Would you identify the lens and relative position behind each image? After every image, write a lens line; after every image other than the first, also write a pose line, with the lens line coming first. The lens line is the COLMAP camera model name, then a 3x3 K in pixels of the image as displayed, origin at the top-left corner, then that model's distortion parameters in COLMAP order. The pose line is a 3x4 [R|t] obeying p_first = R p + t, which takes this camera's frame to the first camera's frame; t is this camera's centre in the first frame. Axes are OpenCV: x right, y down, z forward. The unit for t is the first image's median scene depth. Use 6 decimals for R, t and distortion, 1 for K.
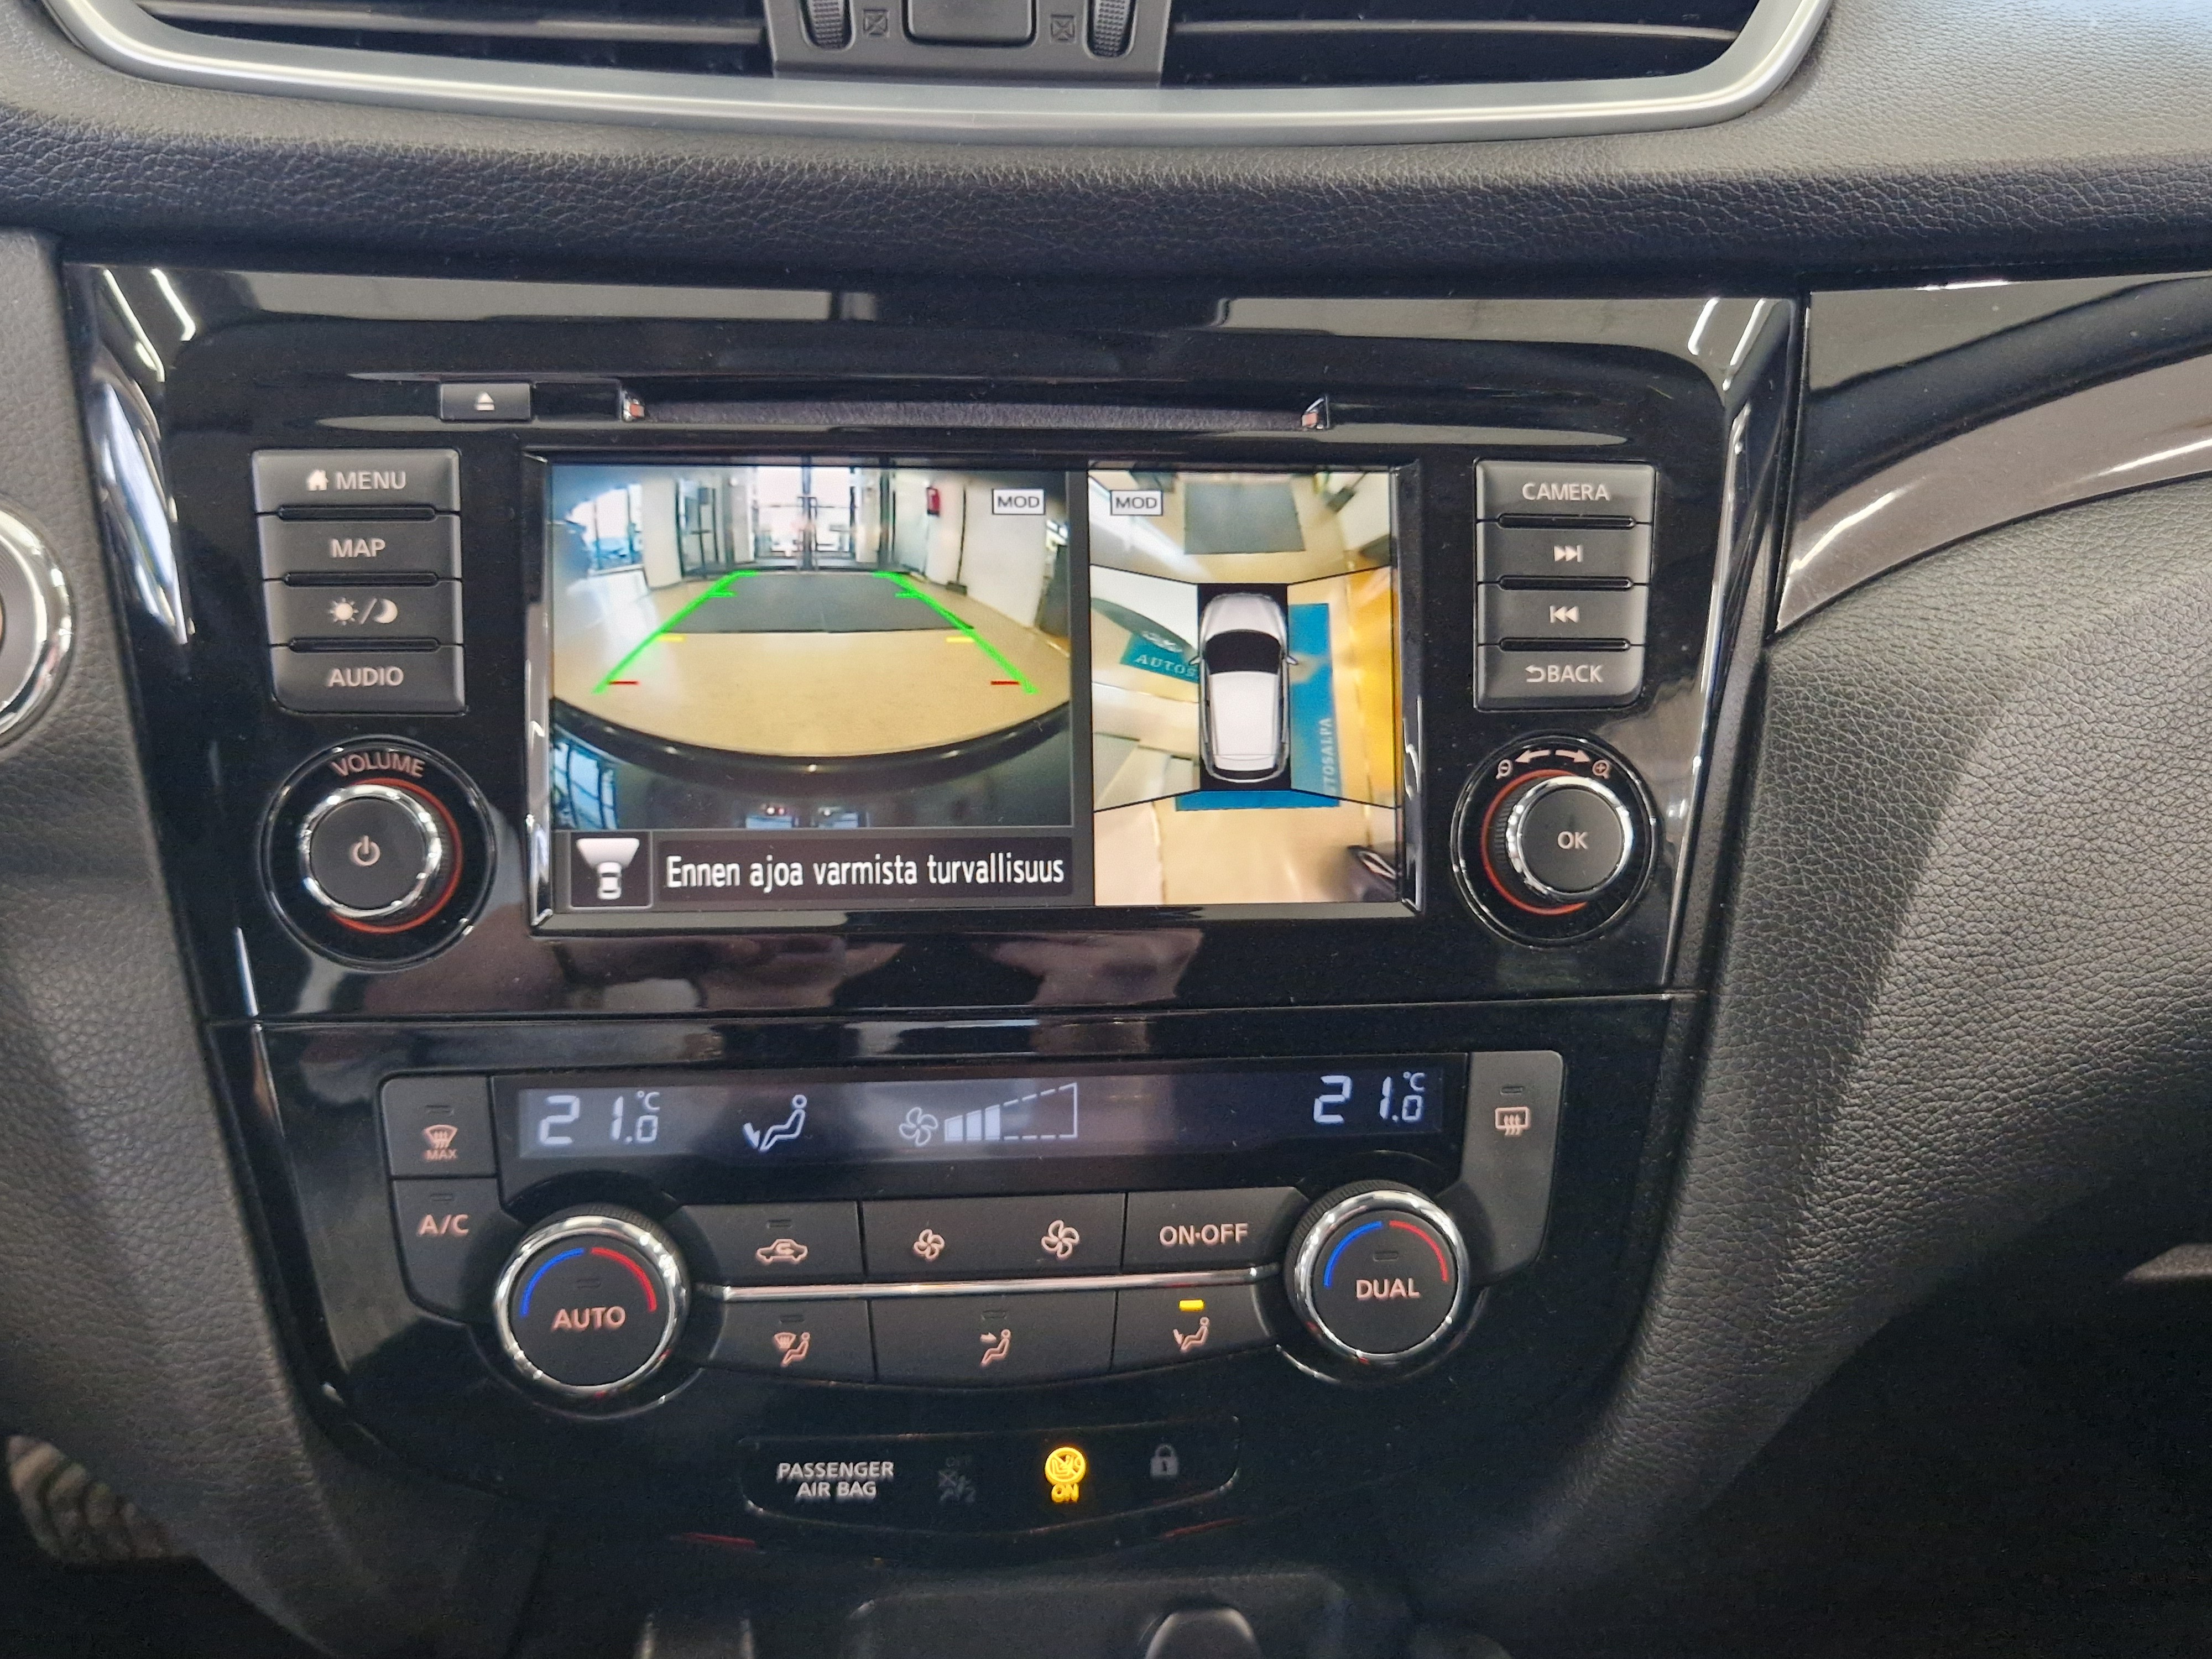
lens RADIAL K [[1929.0, 0, 1107.4], [0, 1929.0, 846.7], [0, 0, 1]] dist [0.041831, -0.046304]
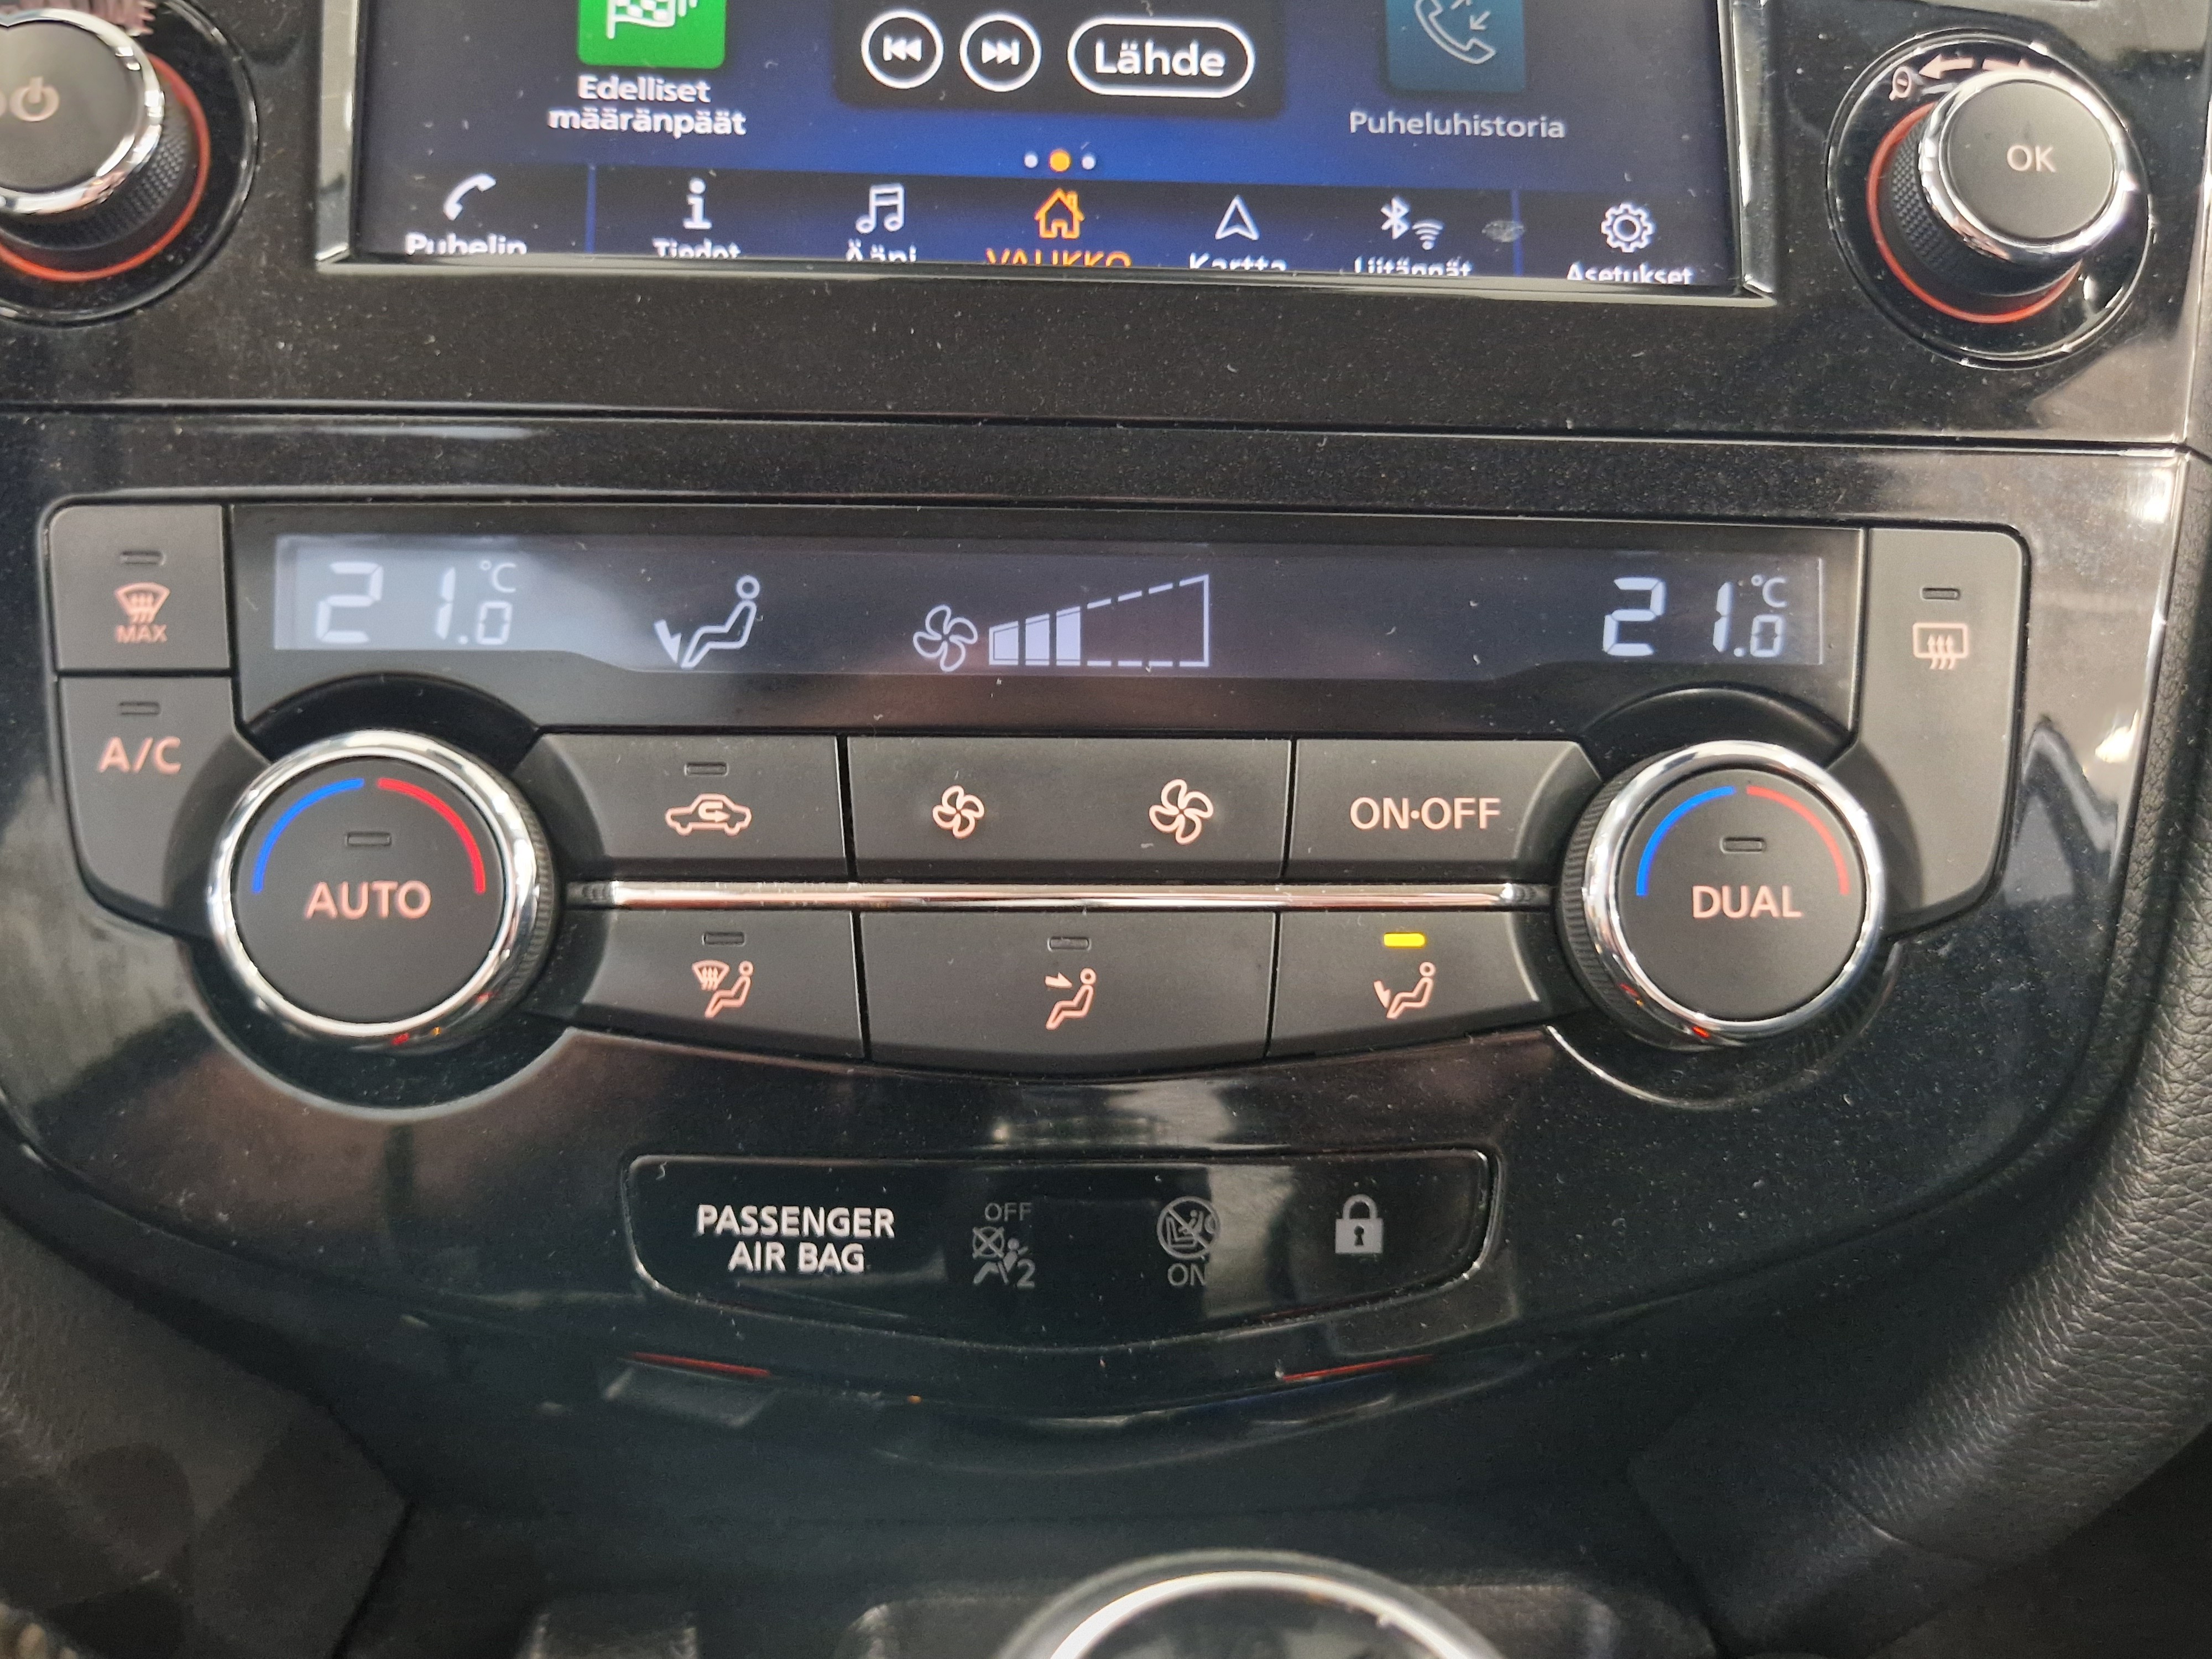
lens RADIAL K [[1929.0, 0, 1124.3], [0, 1929.0, 865.3], [0, 0, 1]] dist [0.041831, -0.046304]
pose [[0.999088, -0.001283, -0.042670, -0.016461], [-0.004610, 0.990461, -0.137717, 0.296227], [0.042440, 0.137788, 0.989552, 0.414375]]
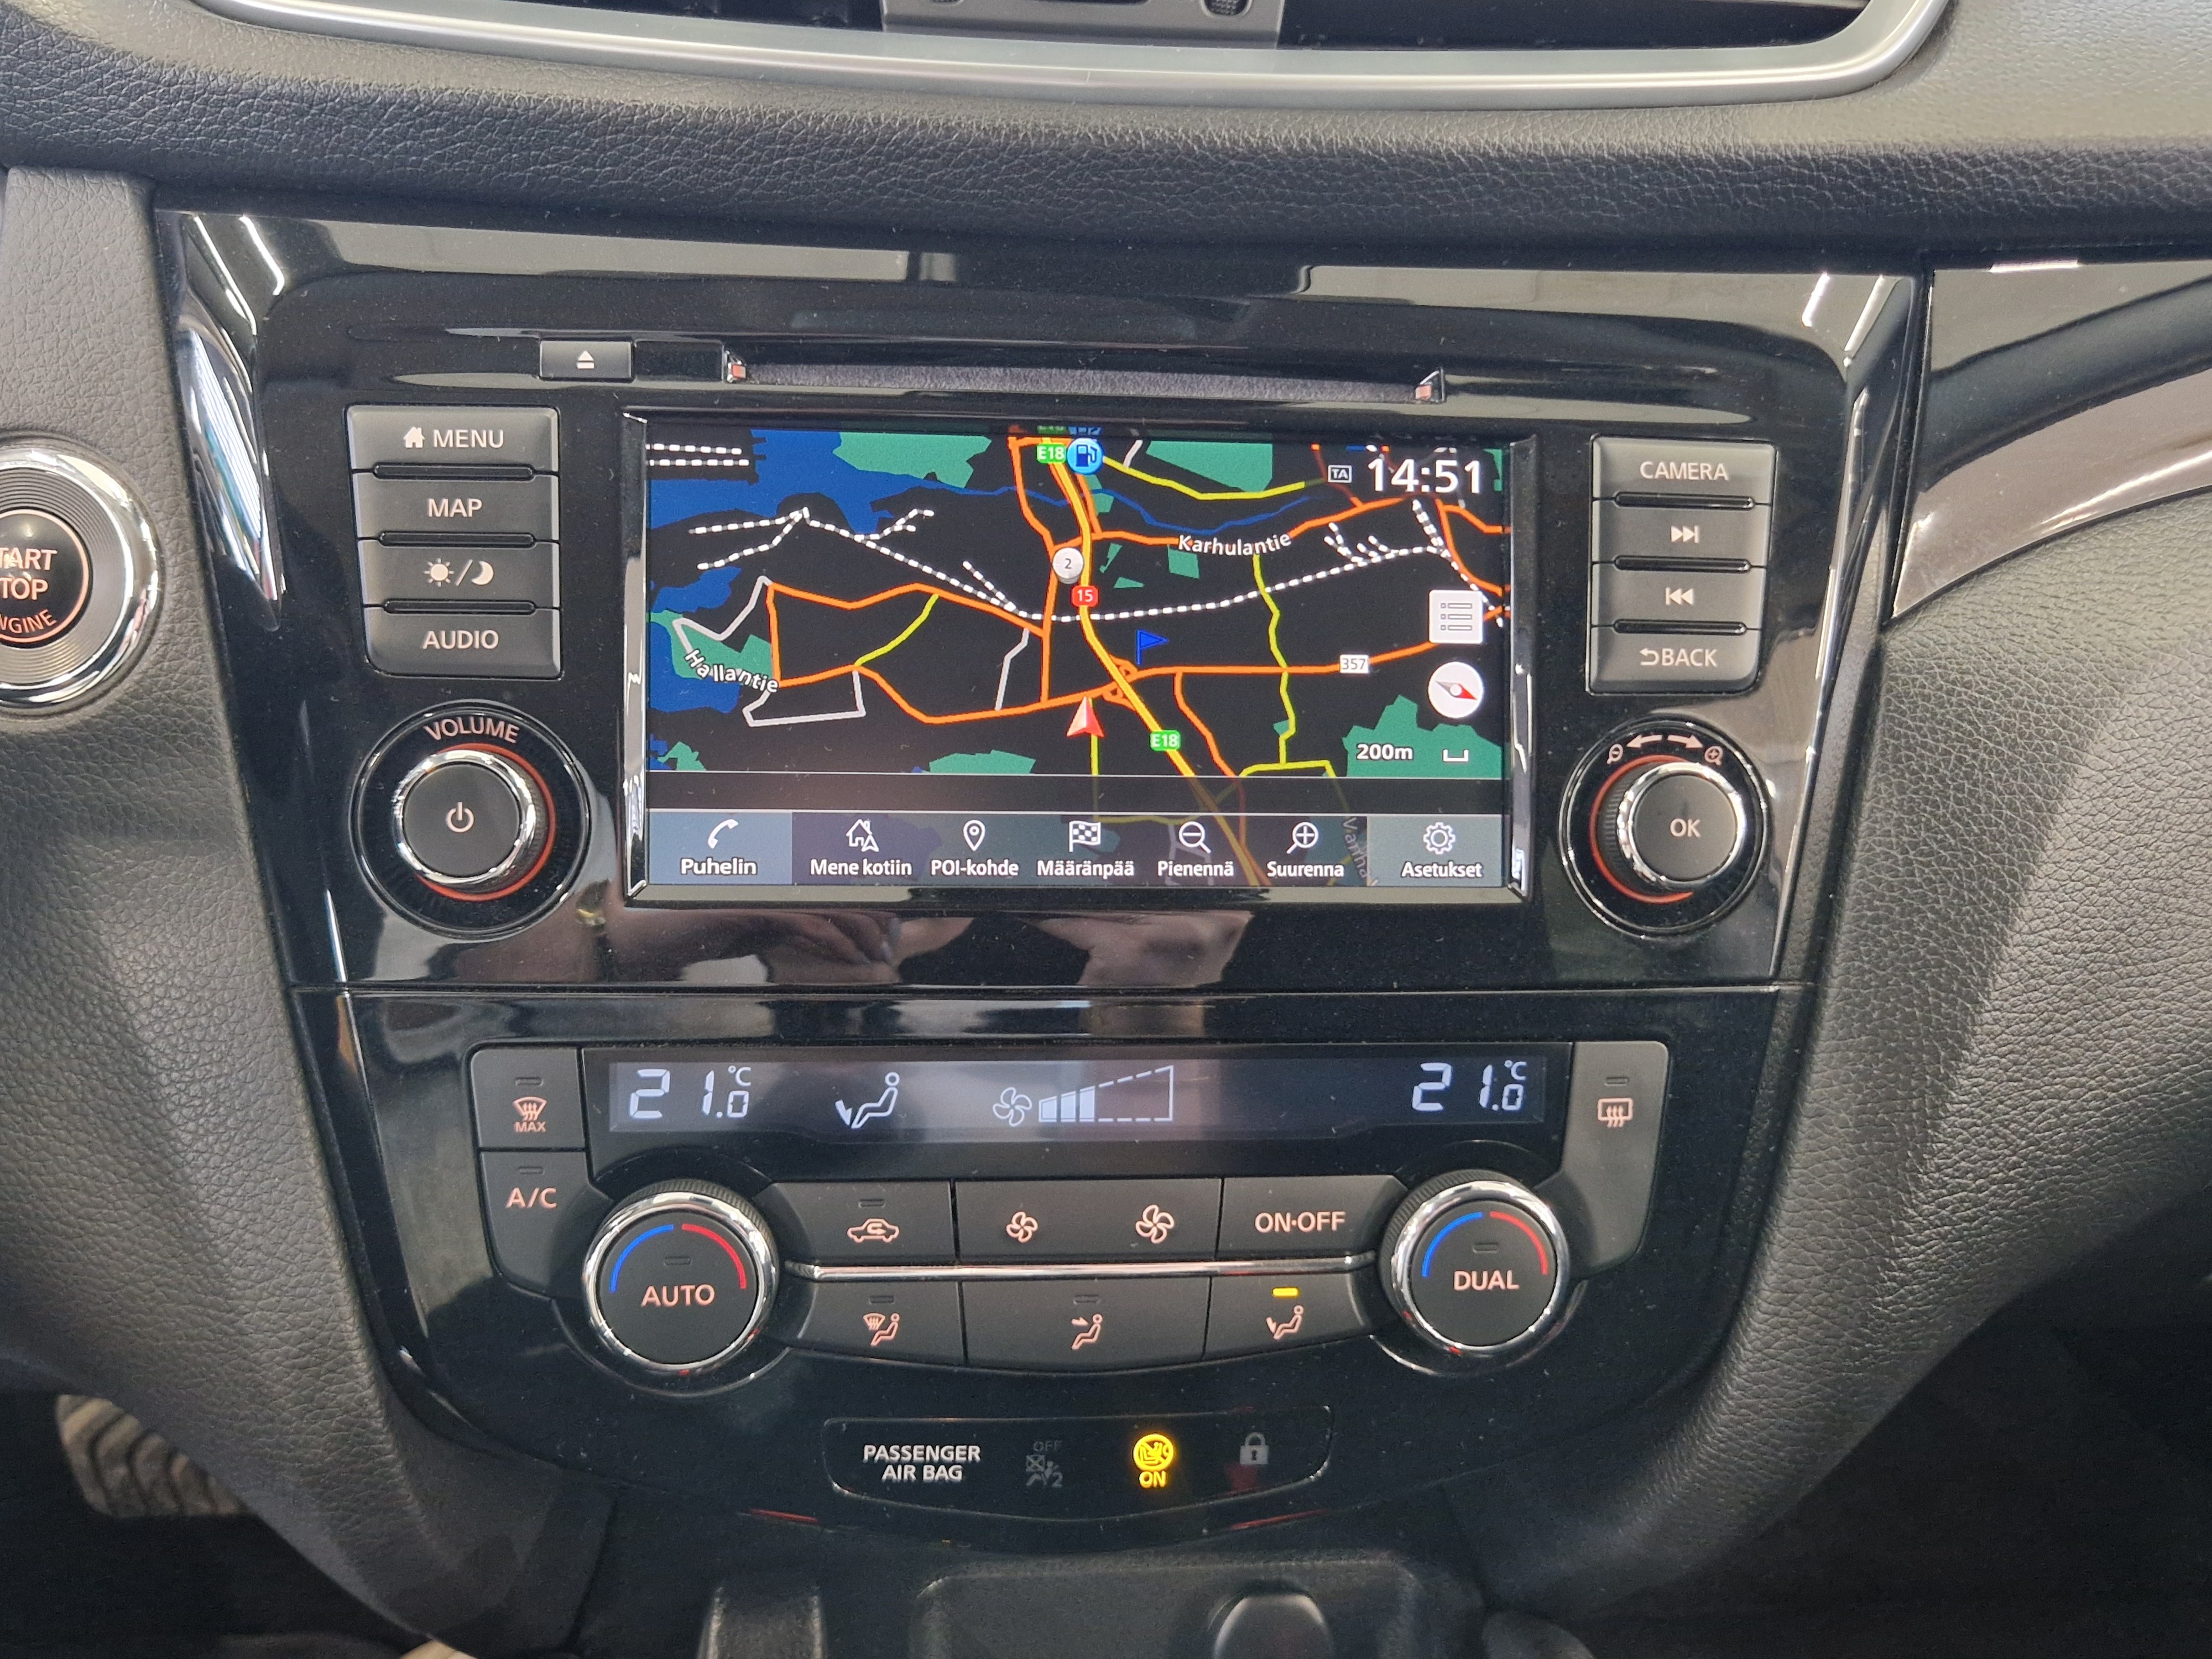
lens RADIAL K [[1929.0, 0, 1130.2], [0, 1929.0, 844.4], [0, 0, 1]] dist [0.041831, -0.046304]
pose [[0.999833, 0.018040, -0.003058, -0.036901], [-0.017991, 0.999721, 0.015275, -0.004801], [0.003333, -0.015218, 0.999879, 0.018938]]
